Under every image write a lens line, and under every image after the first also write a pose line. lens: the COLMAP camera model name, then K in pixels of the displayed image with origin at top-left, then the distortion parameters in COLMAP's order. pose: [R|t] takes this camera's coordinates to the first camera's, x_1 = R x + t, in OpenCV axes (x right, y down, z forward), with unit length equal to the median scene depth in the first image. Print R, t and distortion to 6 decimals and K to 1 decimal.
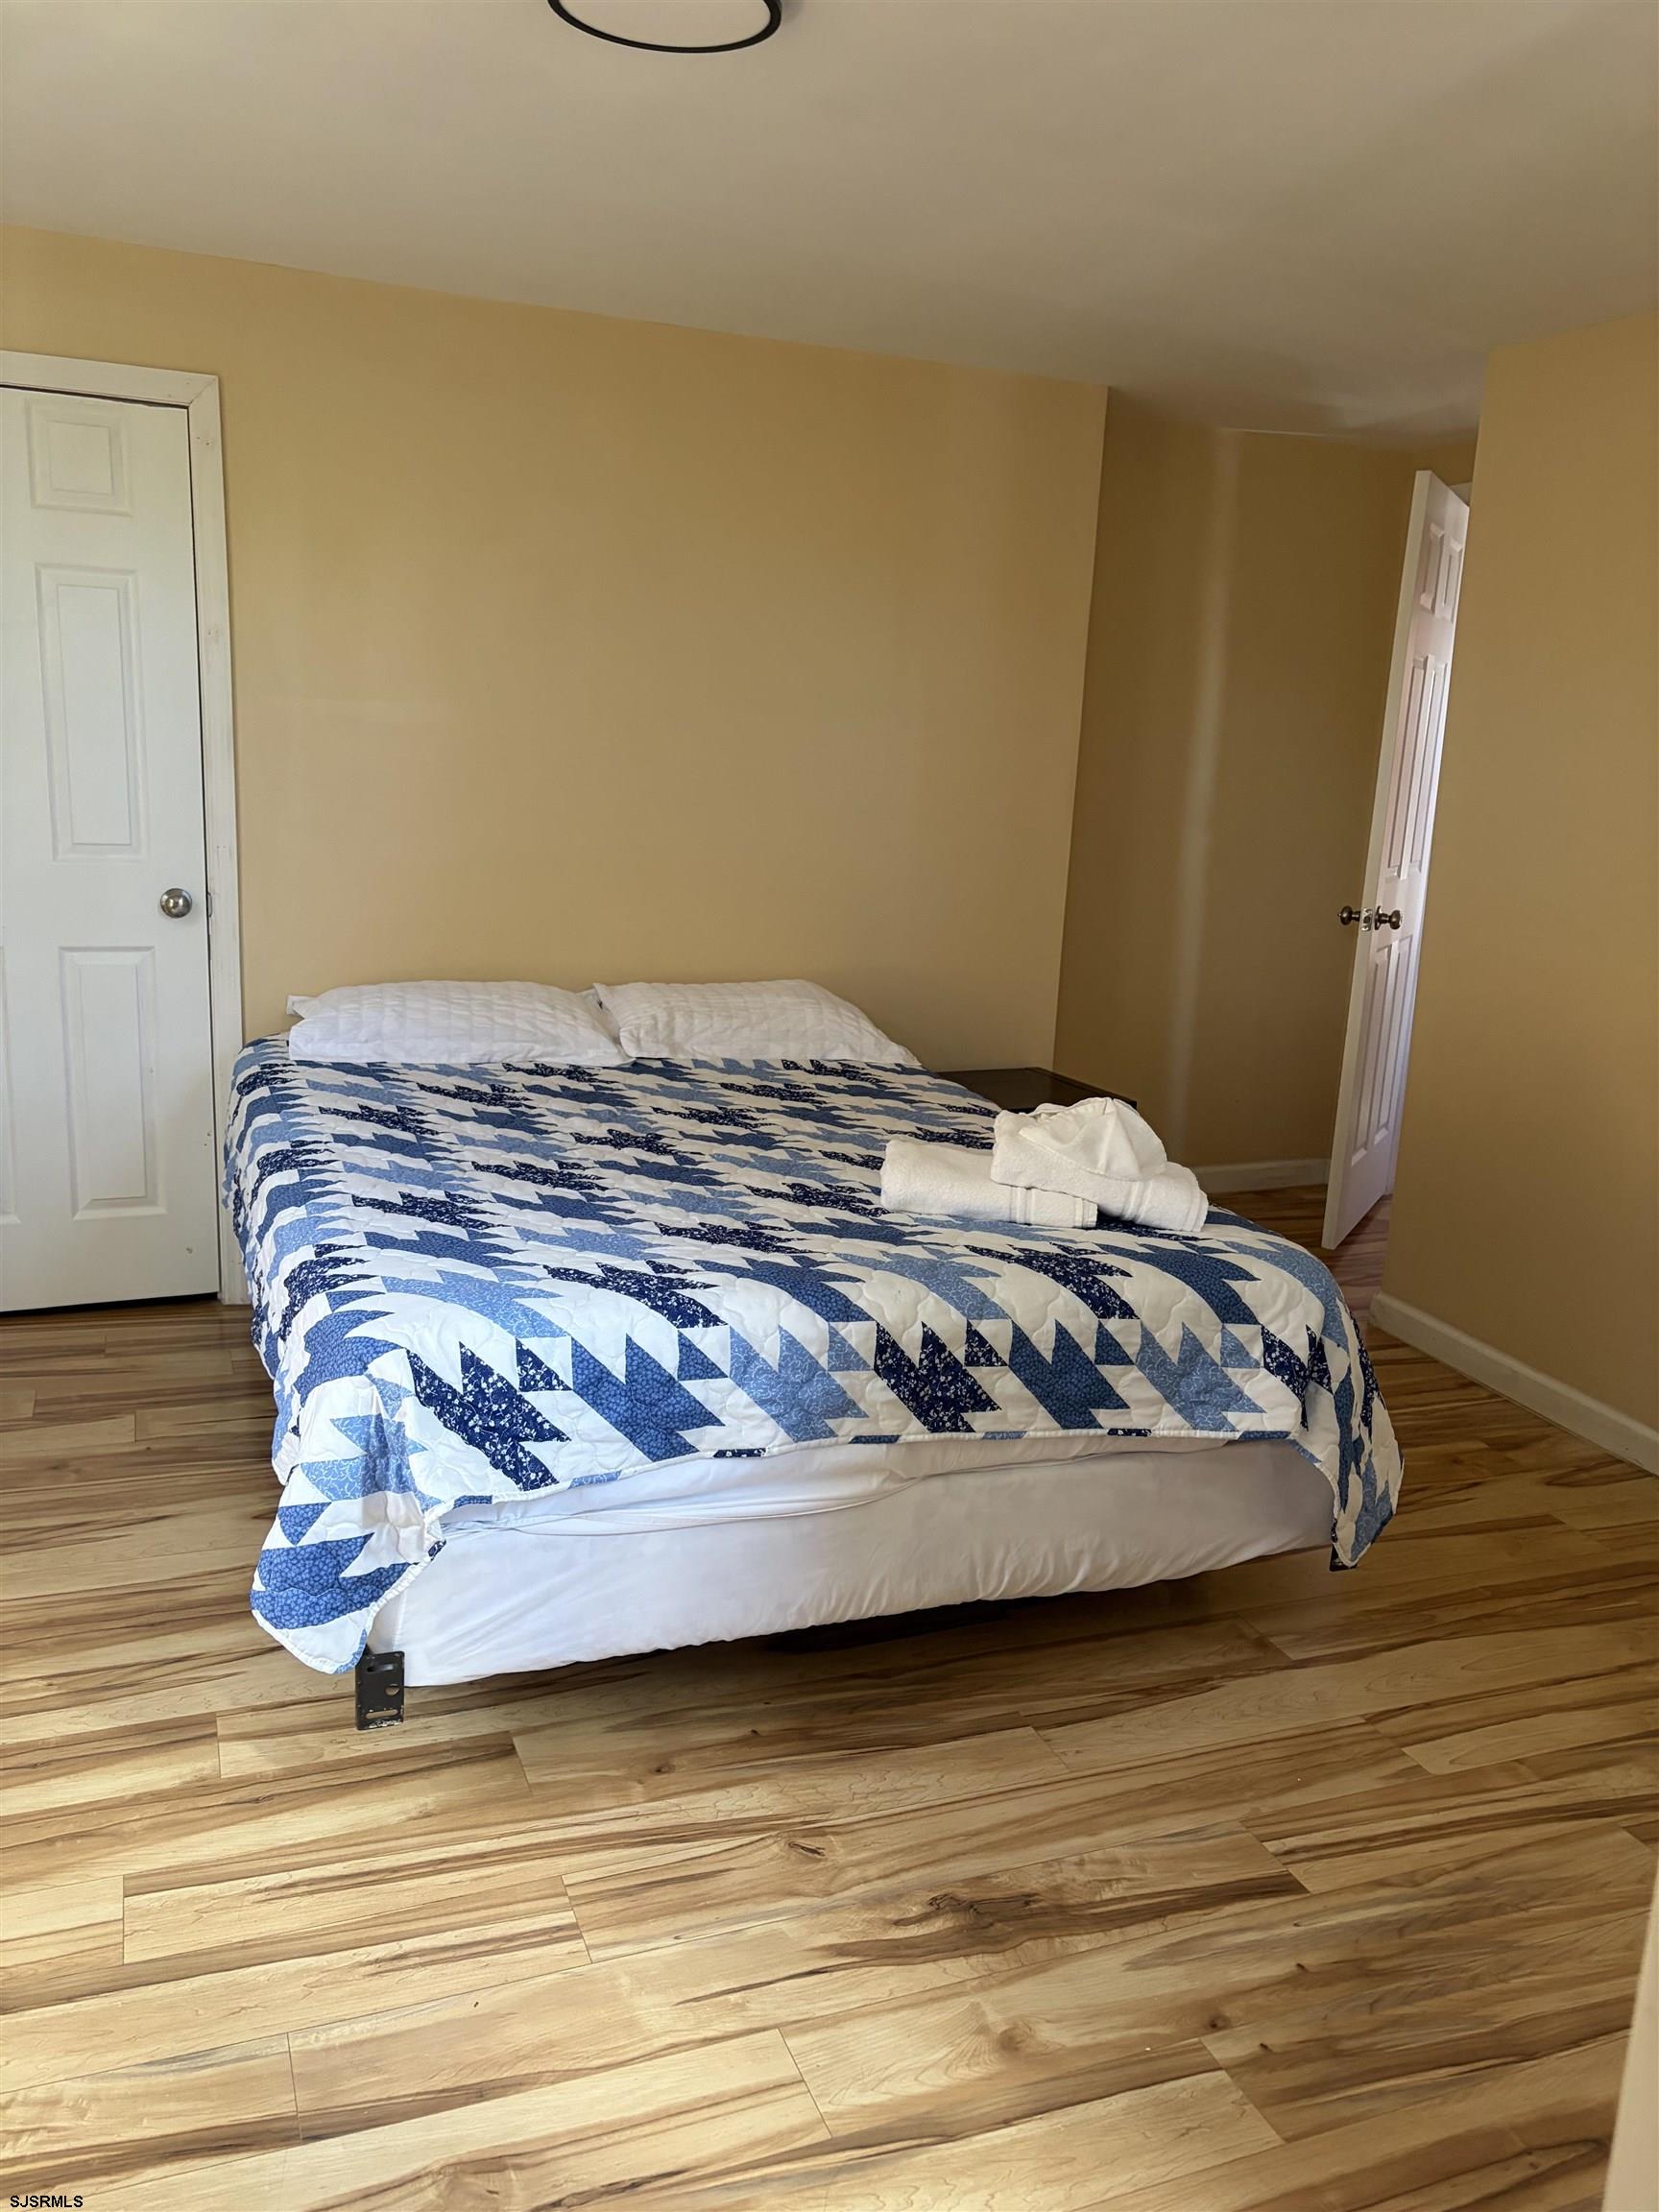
lens RADIAL K [[1673.3, 0, 827.6], [0, 1673.3, 1101.0], [0, 0, 1]] dist [0.065392, -0.059740]
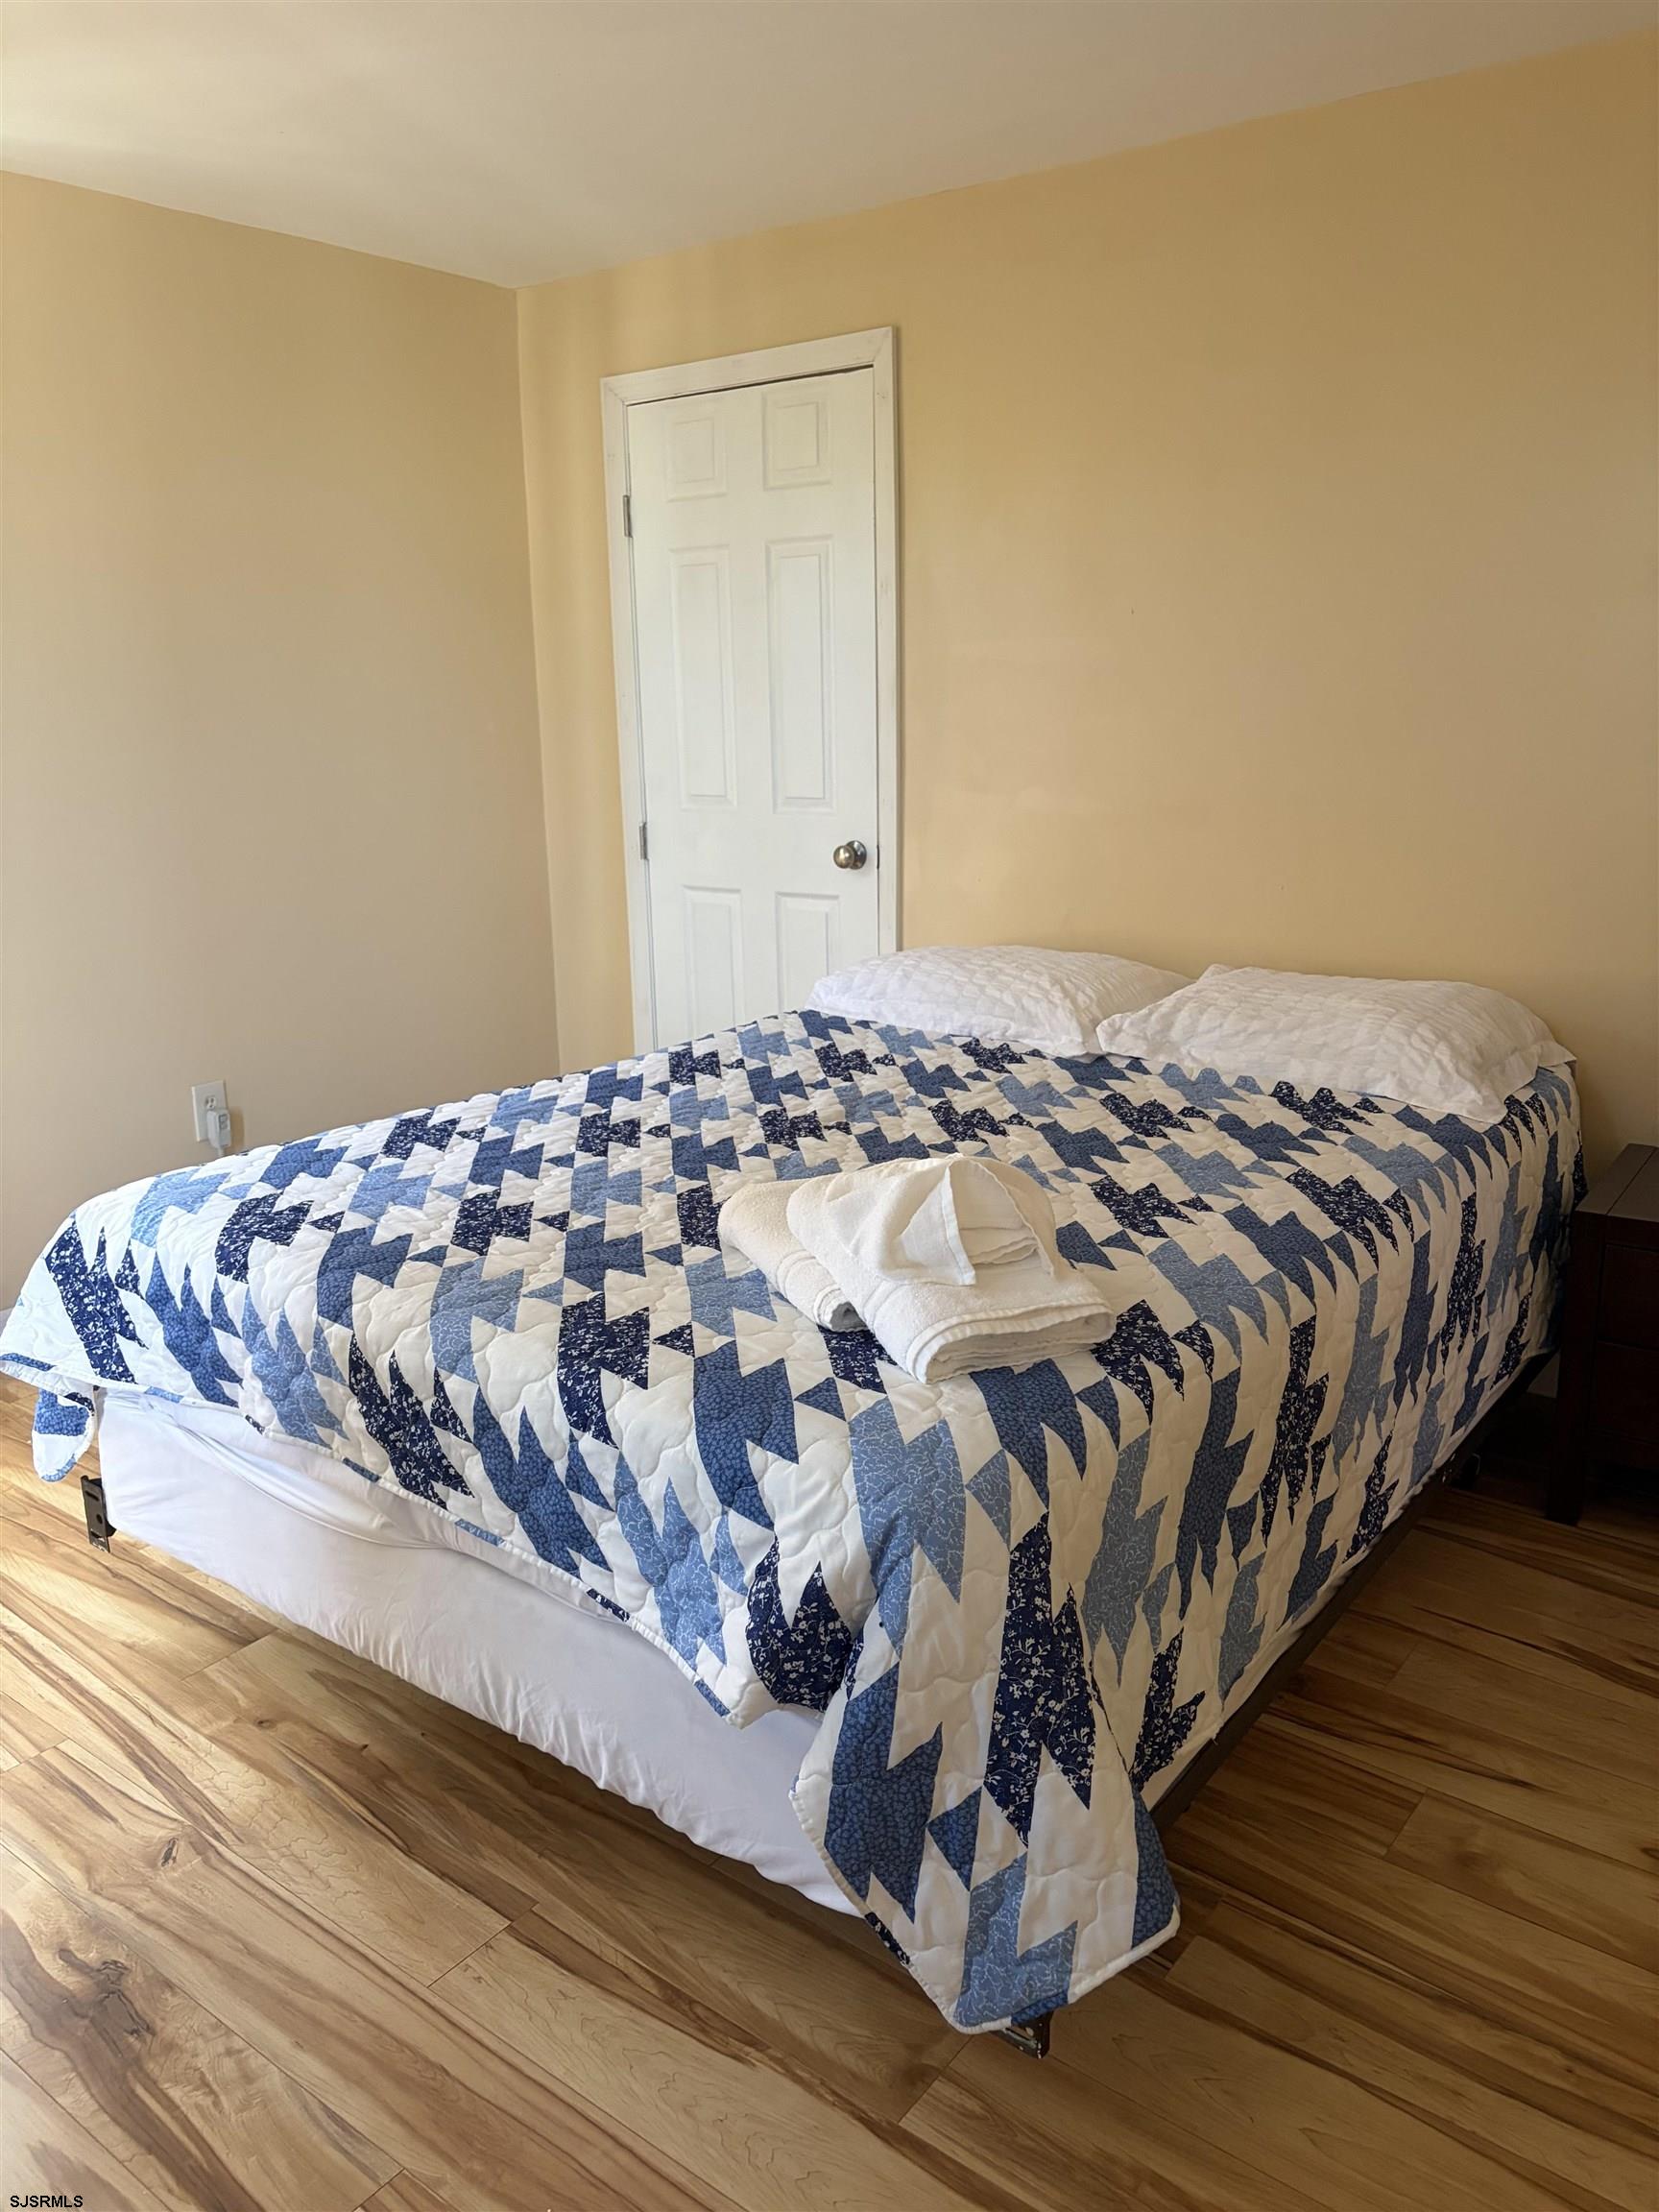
lens RADIAL K [[1673.3, 0, 827.9], [0, 1673.3, 1121.0], [0, 0, 1]] dist [0.065392, -0.059740]
pose [[0.499812, 0.156364, -0.851903, 0.806495], [-0.139961, 0.985224, 0.098719, -0.084681], [0.854751, 0.069892, 0.514312, 0.719137]]
